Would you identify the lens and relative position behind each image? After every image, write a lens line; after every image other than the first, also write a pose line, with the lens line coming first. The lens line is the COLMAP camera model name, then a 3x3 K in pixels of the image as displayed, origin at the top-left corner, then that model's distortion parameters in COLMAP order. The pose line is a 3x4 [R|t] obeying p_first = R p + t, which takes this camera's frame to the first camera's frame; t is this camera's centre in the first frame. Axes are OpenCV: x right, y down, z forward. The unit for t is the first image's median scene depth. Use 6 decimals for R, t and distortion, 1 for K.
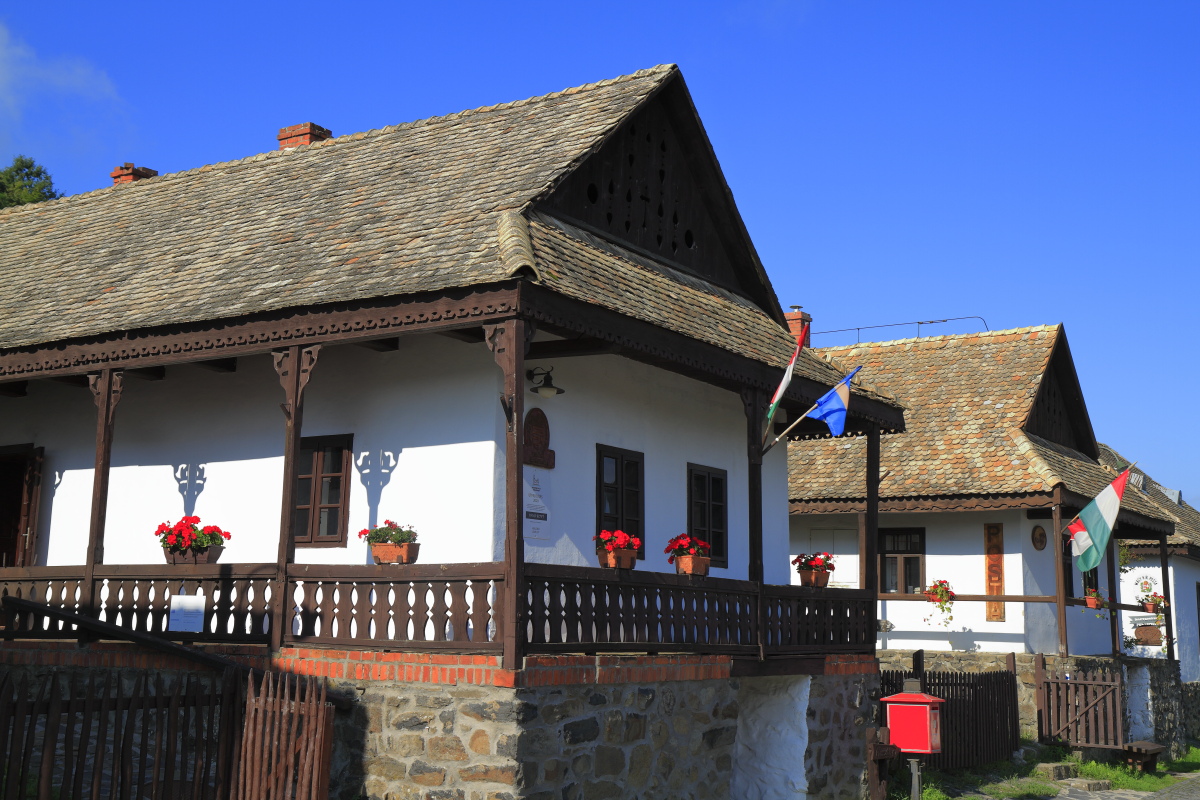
lens RADIAL K [[1400.3, 0, 601.3], [0, 1400.3, 400.6], [0, 0, 1]] dist [0.096437, 0.000000]
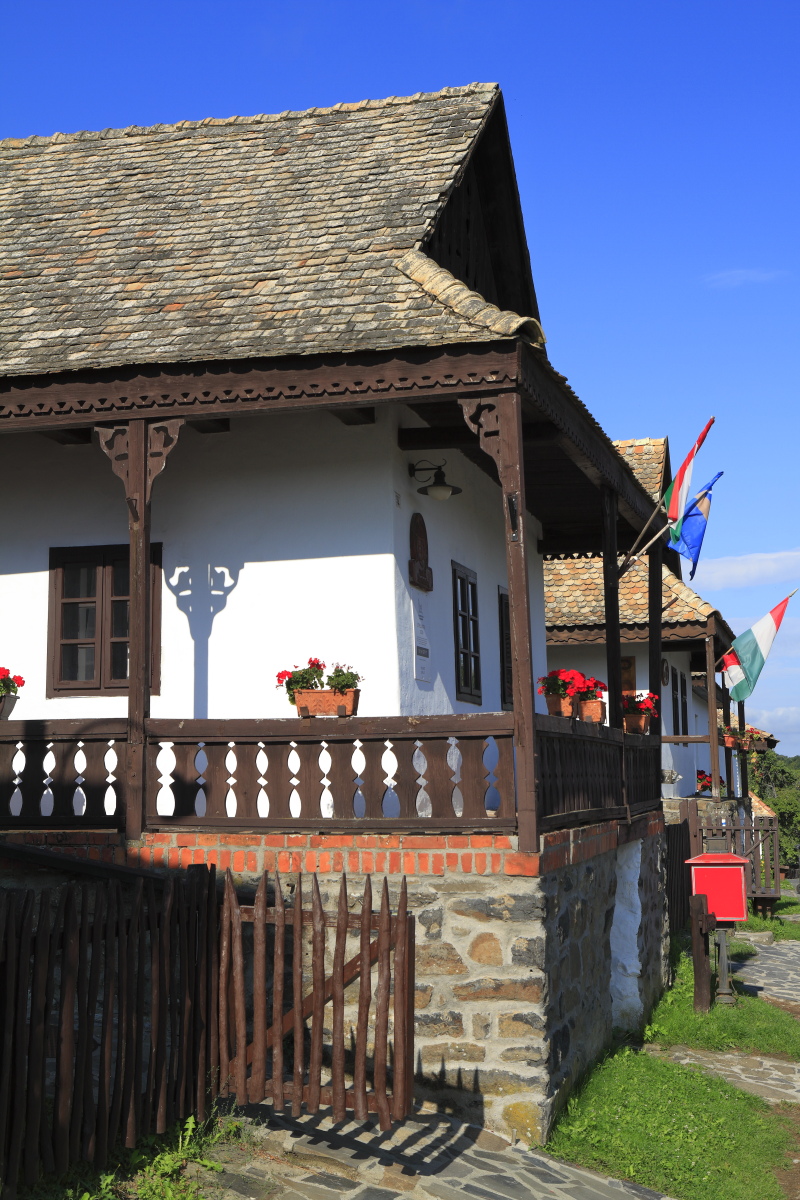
lens RADIAL K [[1572.4, 0, 399.6], [0, 1572.4, 599.3], [0, 0, 1]] dist [0.113274, 0.000000]
pose [[0.954710, 0.004763, 0.297501, -0.337030], [-0.019632, 0.998701, 0.047011, 0.013071], [-0.296890, -0.050723, 0.953563, 0.184048]]
